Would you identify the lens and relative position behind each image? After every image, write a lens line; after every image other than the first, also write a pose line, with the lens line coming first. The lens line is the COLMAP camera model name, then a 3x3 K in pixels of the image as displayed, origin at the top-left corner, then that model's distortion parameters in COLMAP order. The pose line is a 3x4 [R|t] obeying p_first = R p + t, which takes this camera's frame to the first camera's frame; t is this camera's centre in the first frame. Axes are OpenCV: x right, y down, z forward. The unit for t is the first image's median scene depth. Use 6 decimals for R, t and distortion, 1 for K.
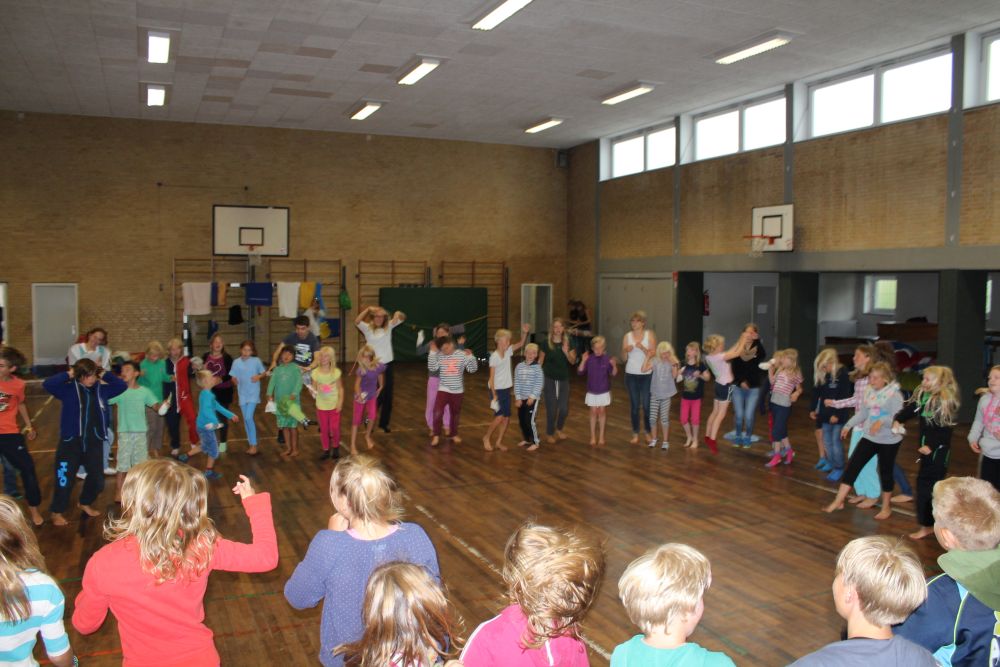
lens RADIAL K [[831.4, 0, 500.0], [0, 831.4, 333.5], [0, 0, 1]] dist [-0.166603, 0.158395]
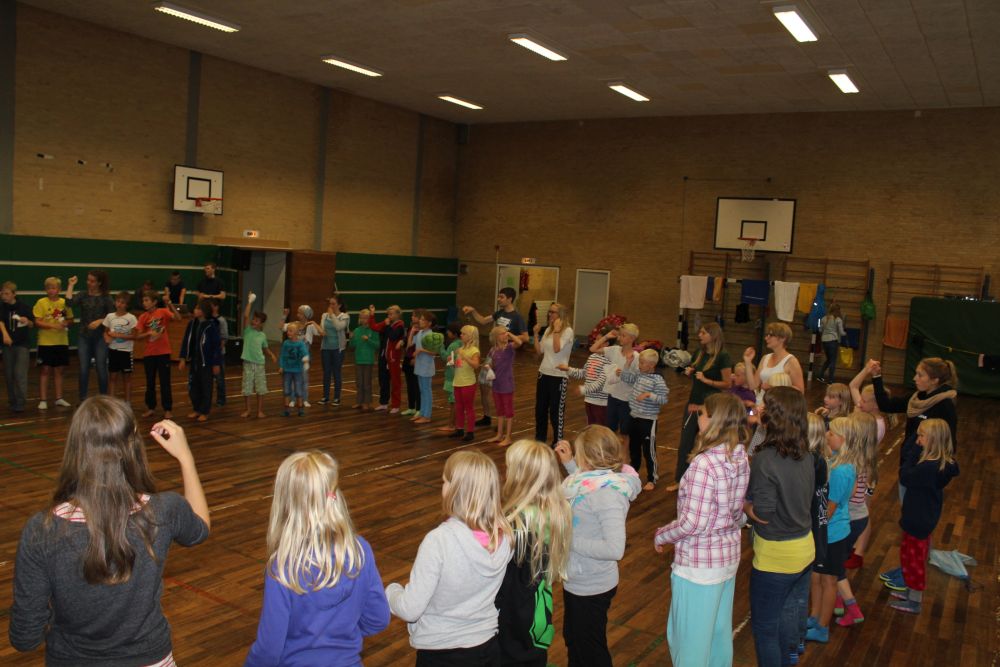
lens RADIAL K [[831.4, 0, 500.0], [0, 831.4, 333.5], [0, 0, 1]] dist [-0.166603, 0.158395]
pose [[0.547997, 0.099570, -0.830533, 0.321749], [-0.107381, 0.993049, 0.048202, -0.015285], [0.829559, 0.062769, 0.554879, 0.243082]]
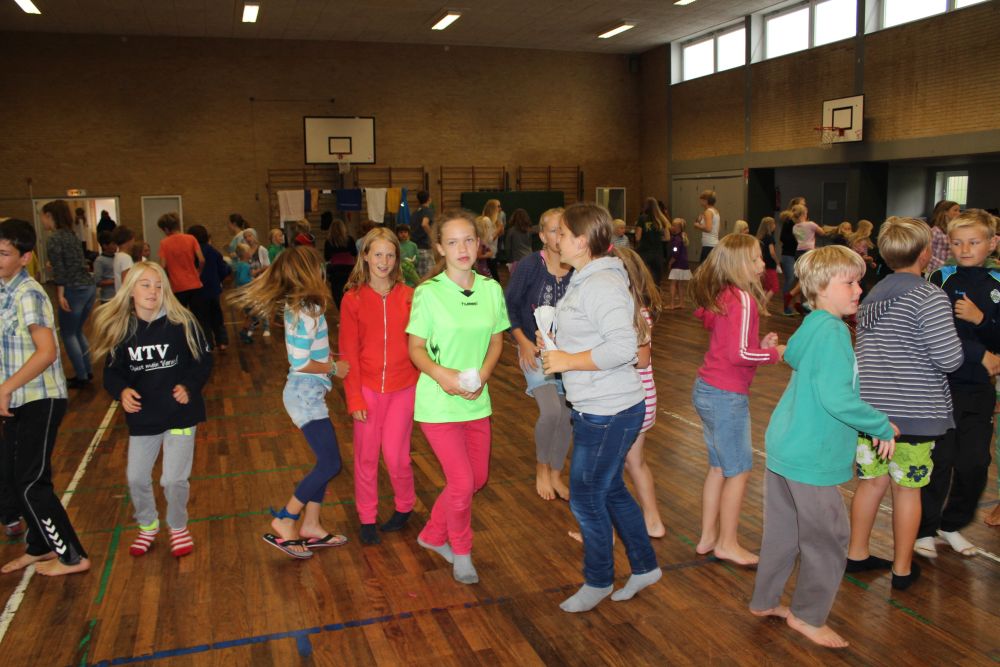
lens RADIAL K [[831.4, 0, 500.0], [0, 831.4, 333.5], [0, 0, 1]] dist [-0.166603, 0.158395]
pose [[0.996909, -0.014110, -0.077288, -0.019245], [0.021069, 0.995721, 0.089976, 0.031512], [0.075688, -0.091326, 0.992941, -0.057211]]
